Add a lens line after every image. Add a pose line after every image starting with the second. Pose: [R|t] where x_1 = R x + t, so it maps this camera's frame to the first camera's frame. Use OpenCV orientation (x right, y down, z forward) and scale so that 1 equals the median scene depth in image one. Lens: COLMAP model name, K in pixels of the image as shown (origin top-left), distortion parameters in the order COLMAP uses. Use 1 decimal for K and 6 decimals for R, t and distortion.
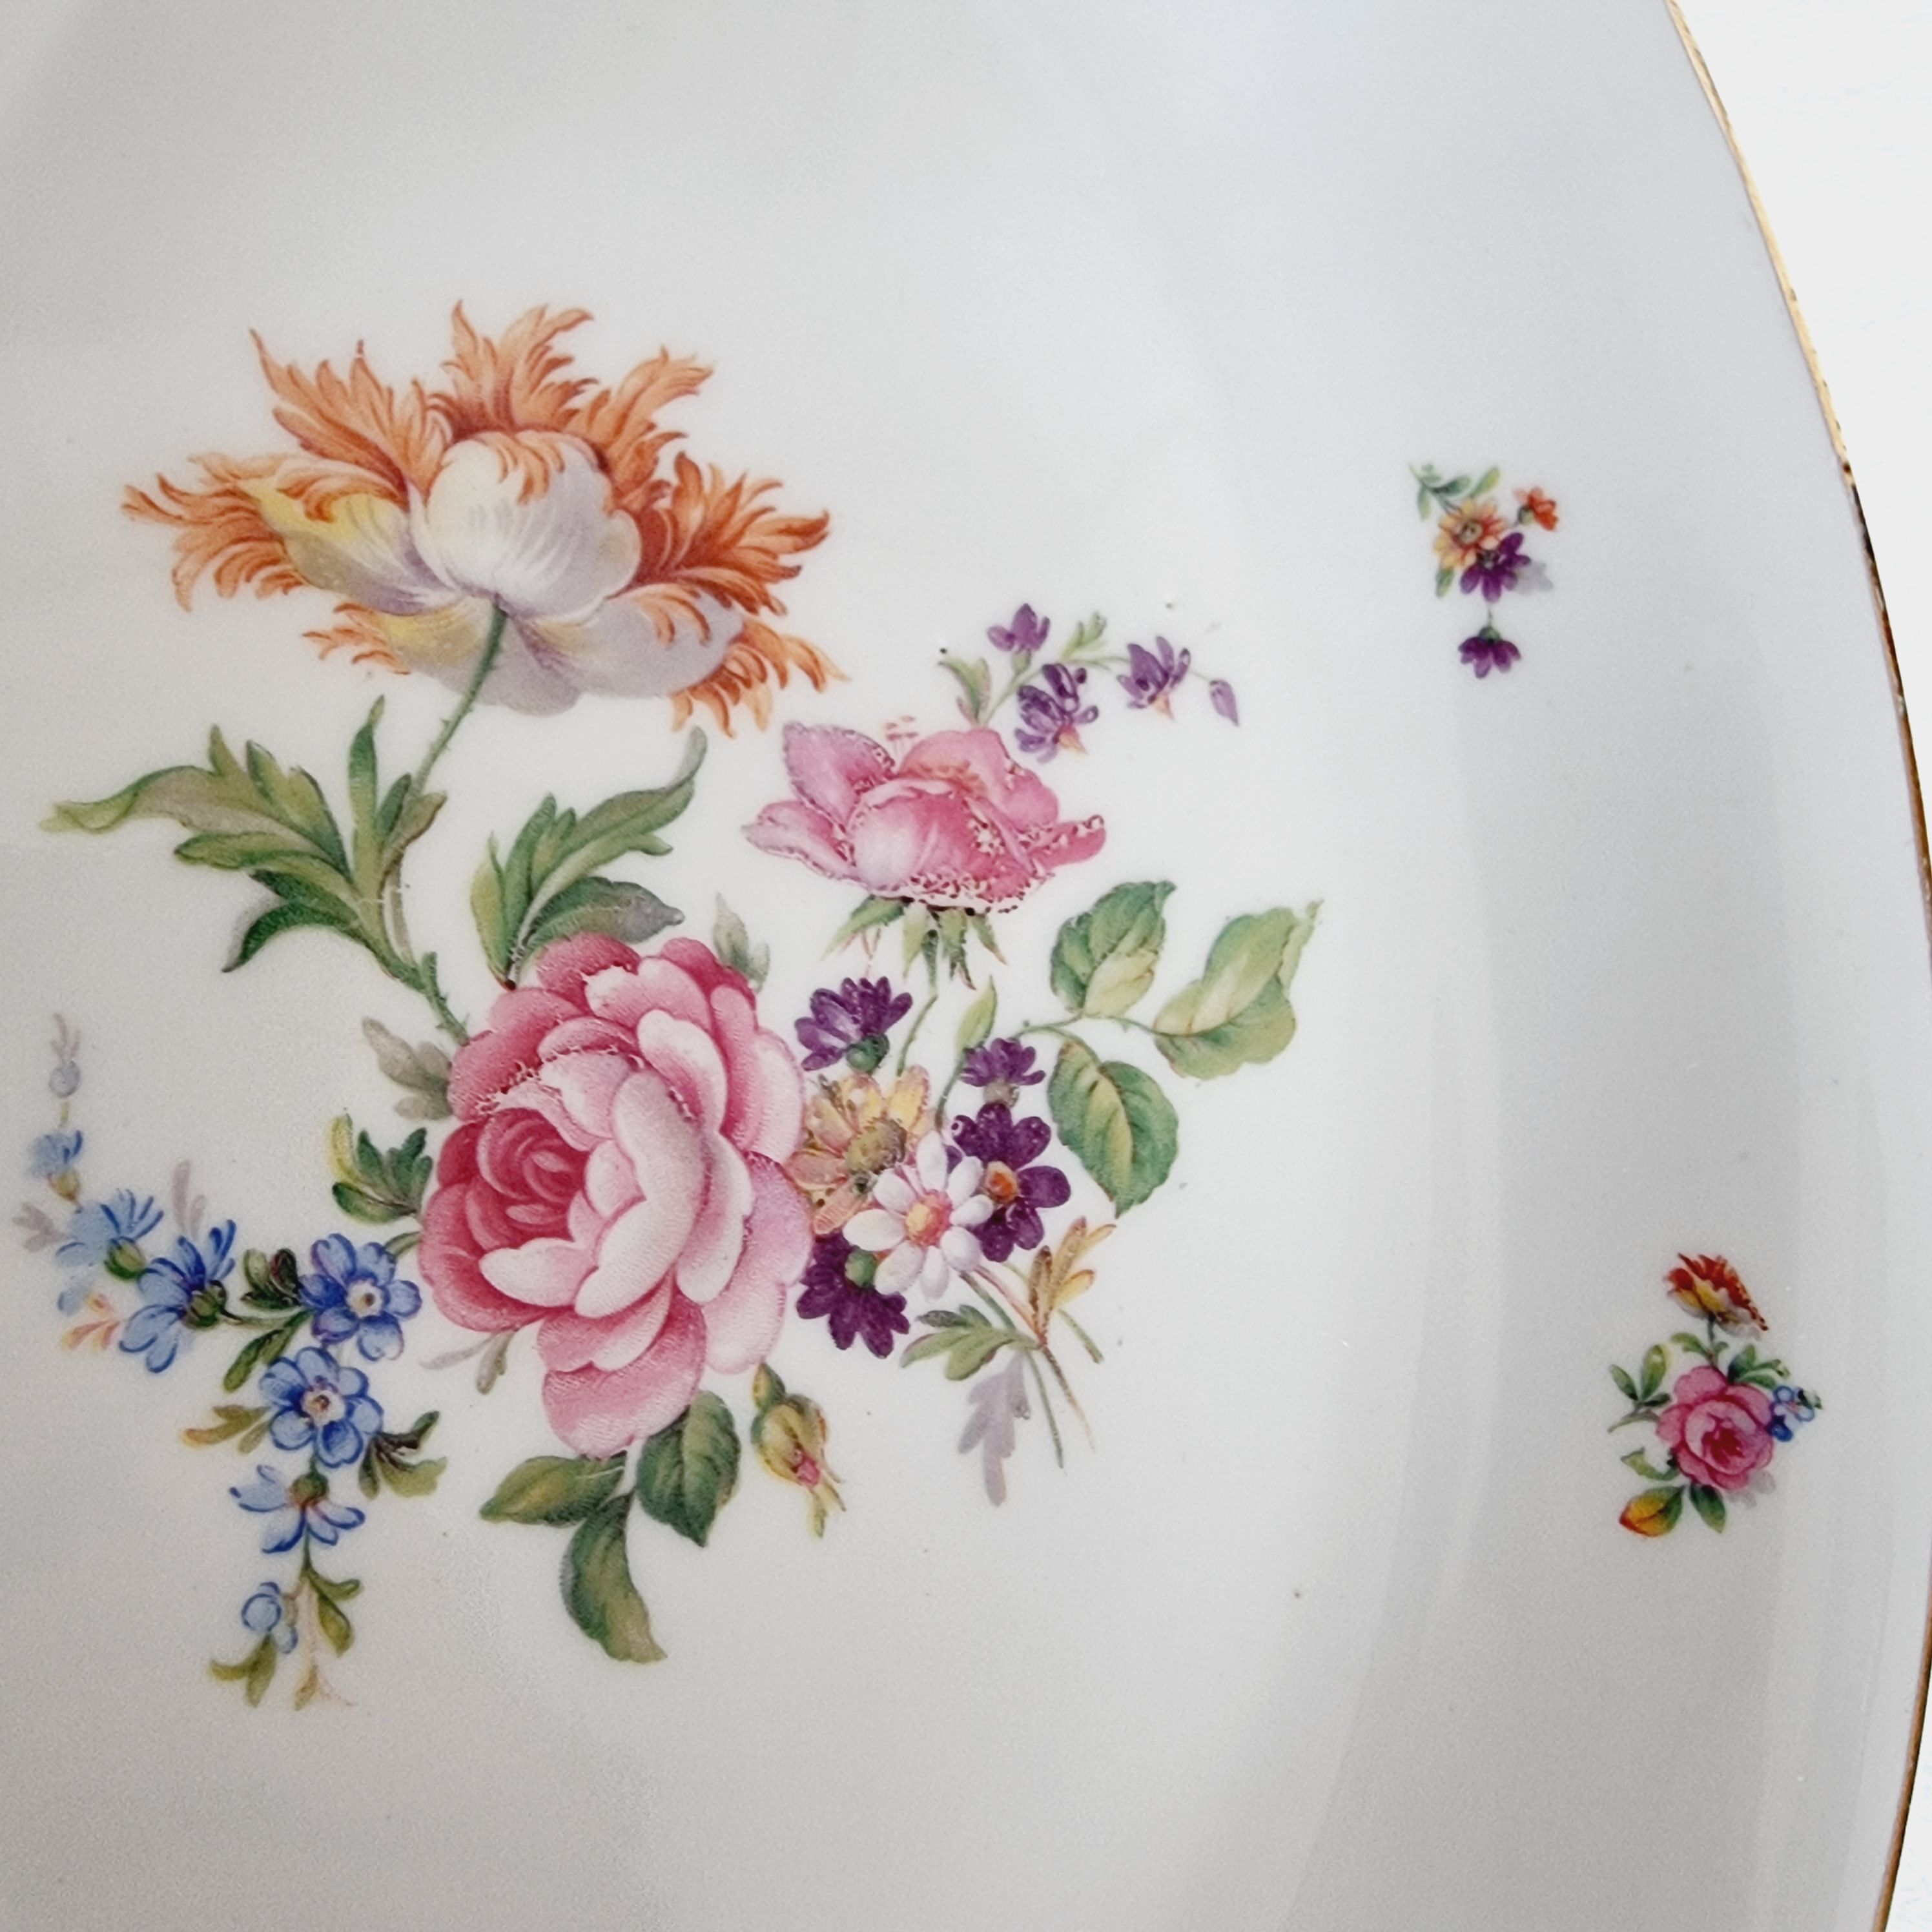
lens RADIAL K [[1827.1, 0, 923.7], [0, 1827.1, 757.4], [0, 0, 1]] dist [-0.009474, 0.018259]
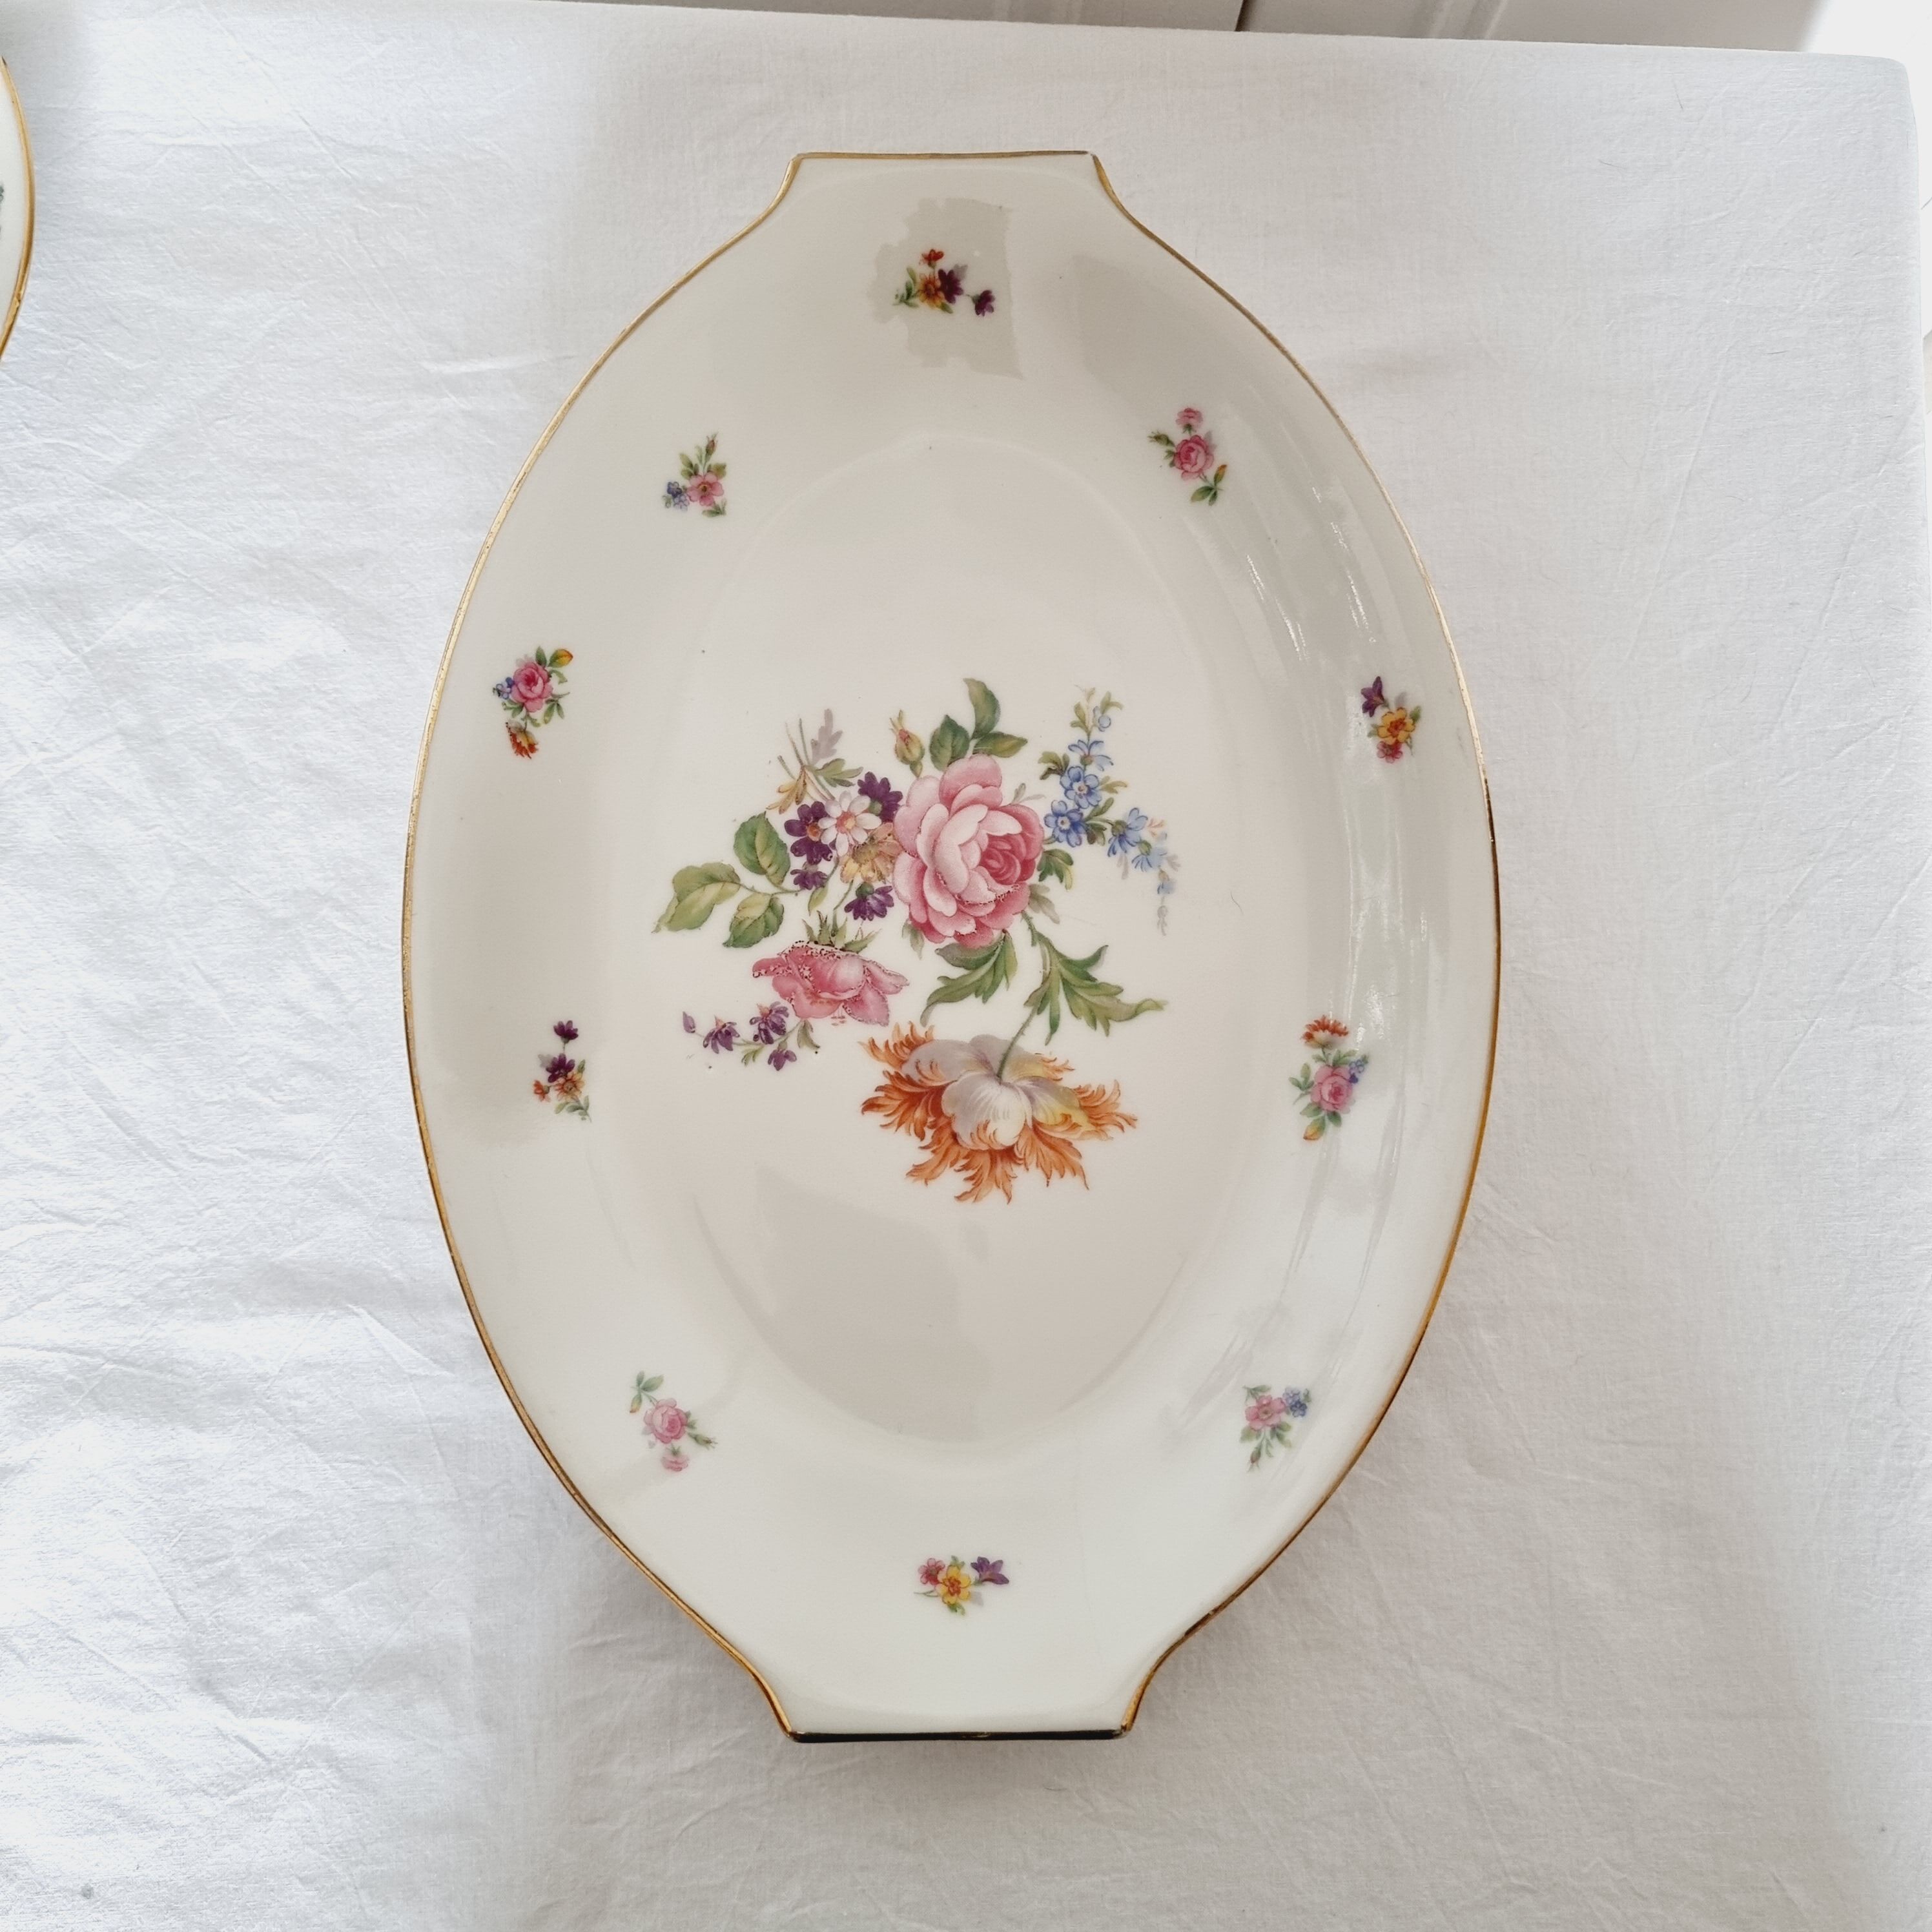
lens RADIAL K [[1773.8, 0, 931.0], [0, 1773.8, 957.3], [0, 0, 1]] dist [0.091605, -0.184488]
pose [[-0.947850, -0.128906, -0.291484, 0.580789], [0.058542, -0.969414, 0.238346, -0.499301], [-0.313293, 0.208852, 0.926406, -1.247124]]
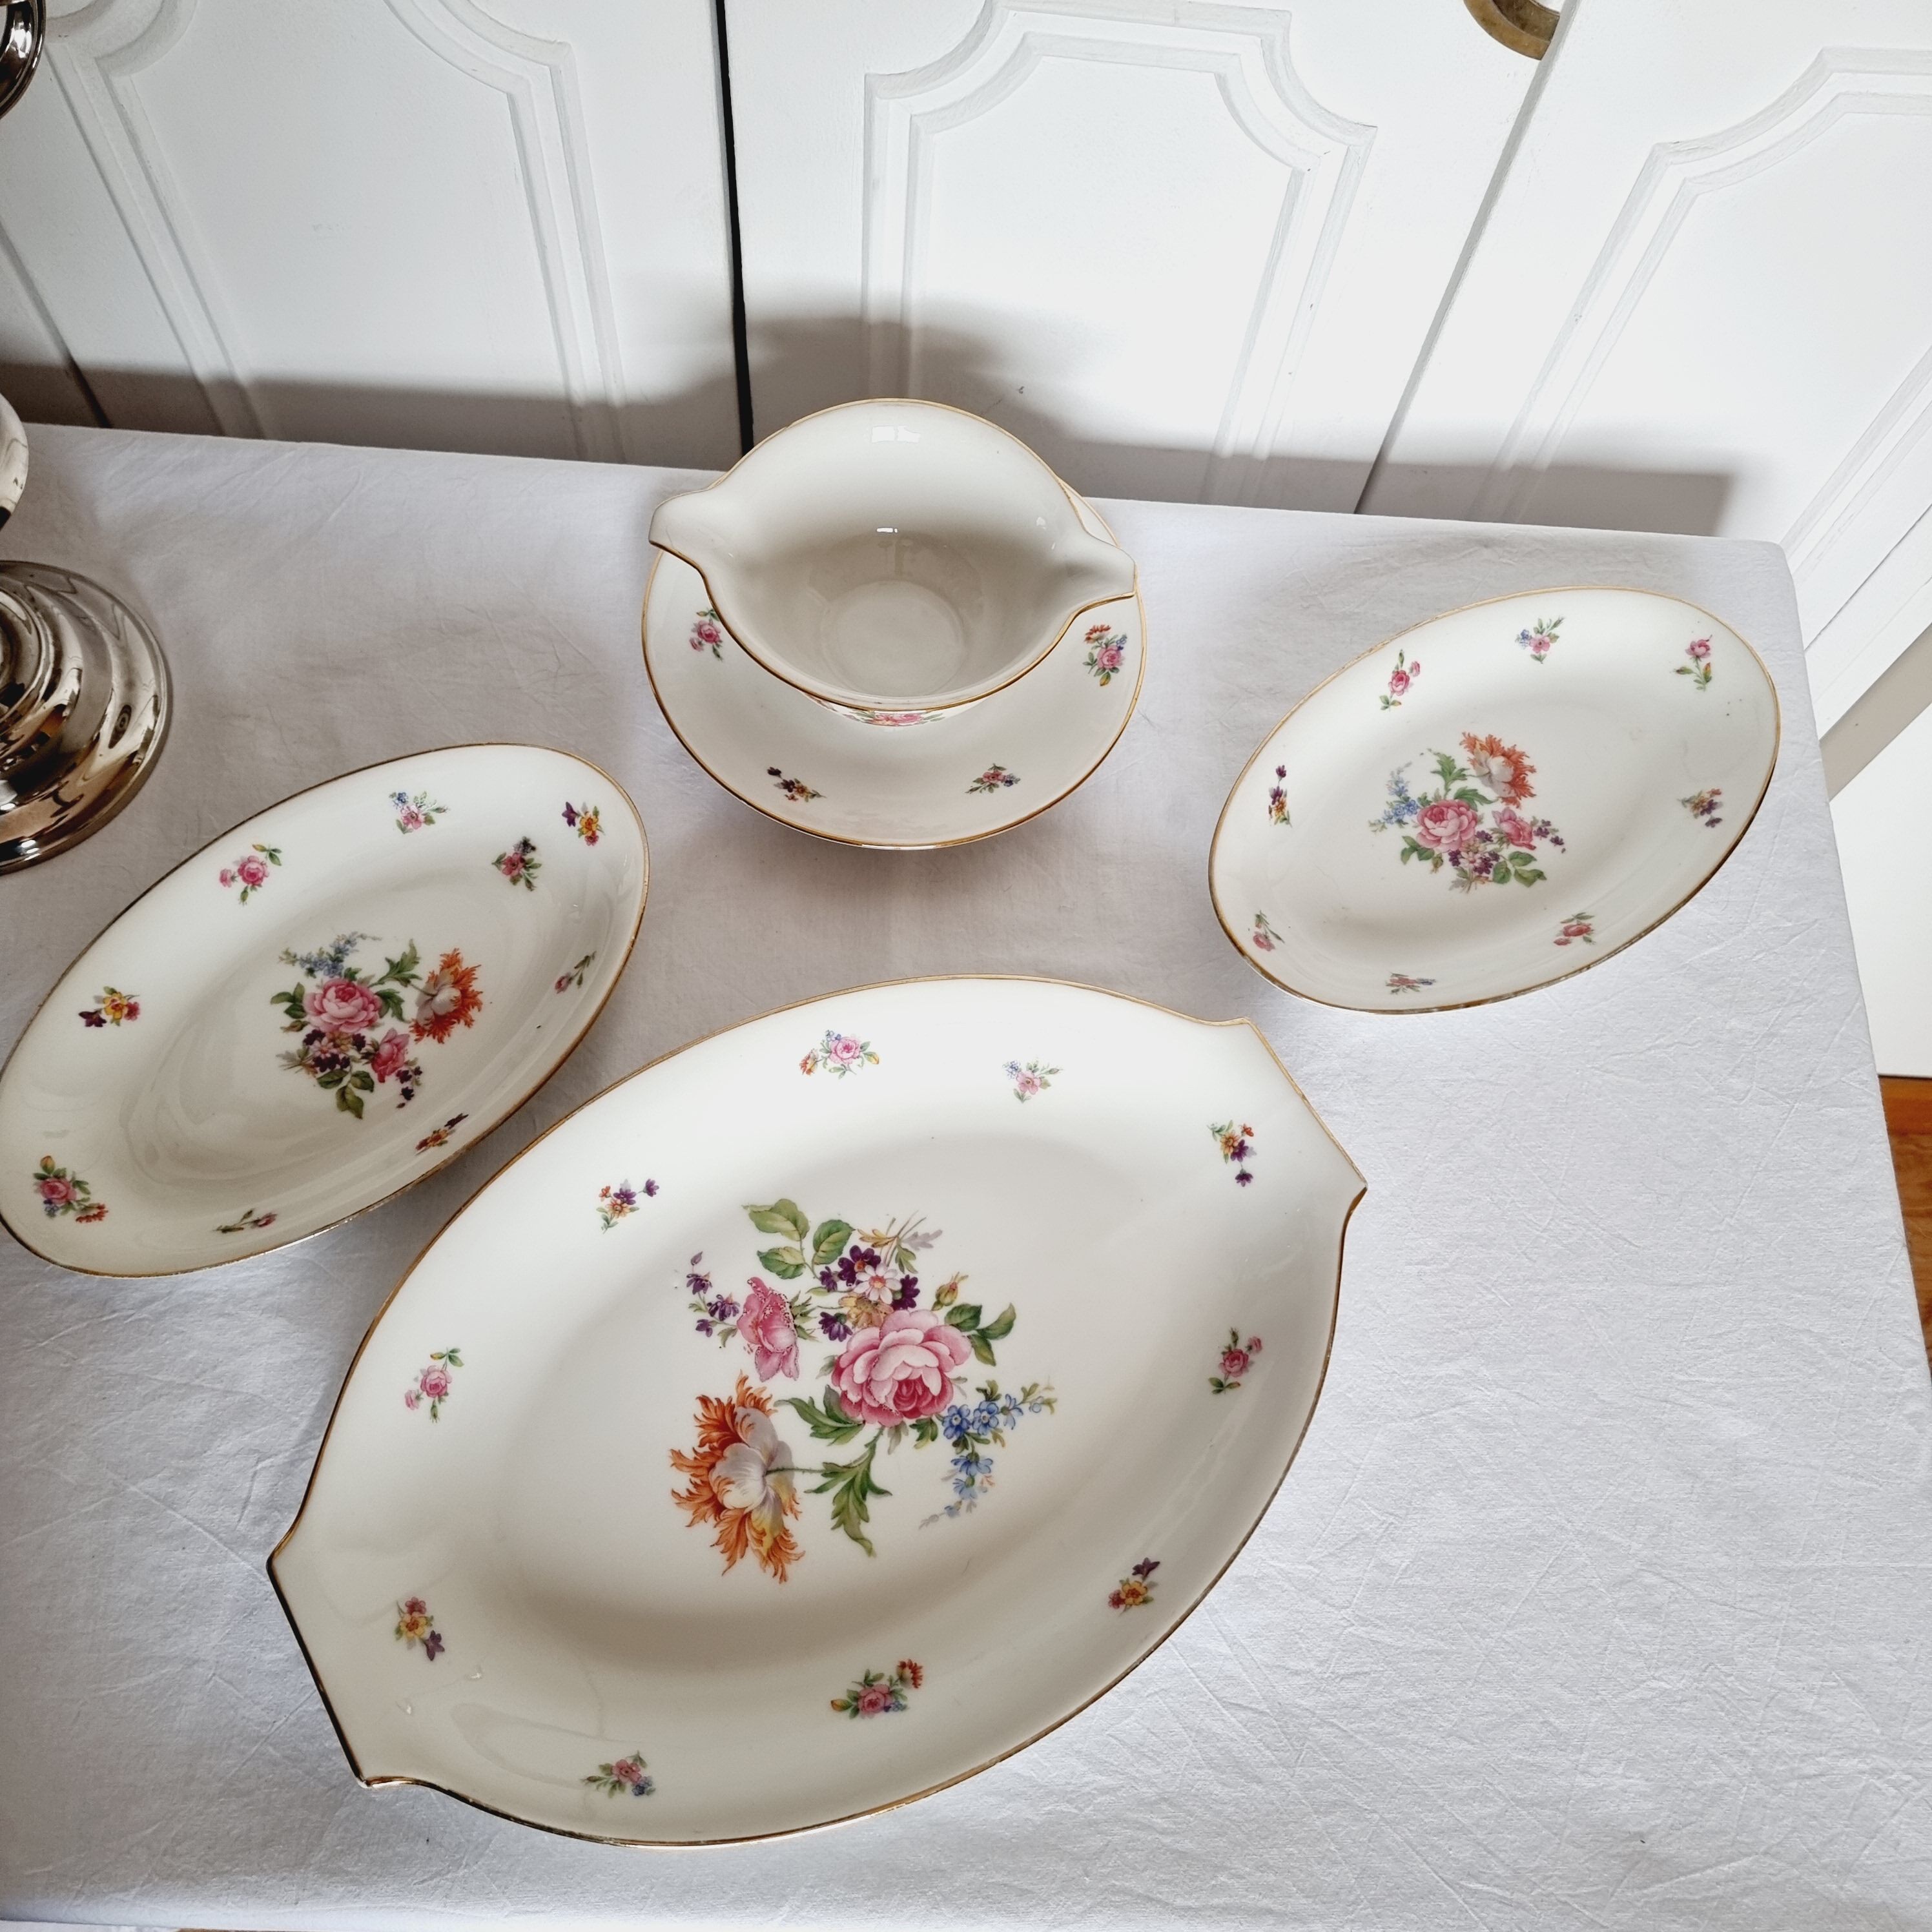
lens RADIAL K [[1725.8, 0, 948.9], [0, 1725.8, 1018.6], [0, 0, 1]] dist [0.097518, -0.172447]
pose [[-0.388764, -0.920444, 0.040559, 0.281768], [0.879647, -0.357719, 0.313462, -0.485944], [-0.274015, 0.157541, 0.948734, -2.268447]]
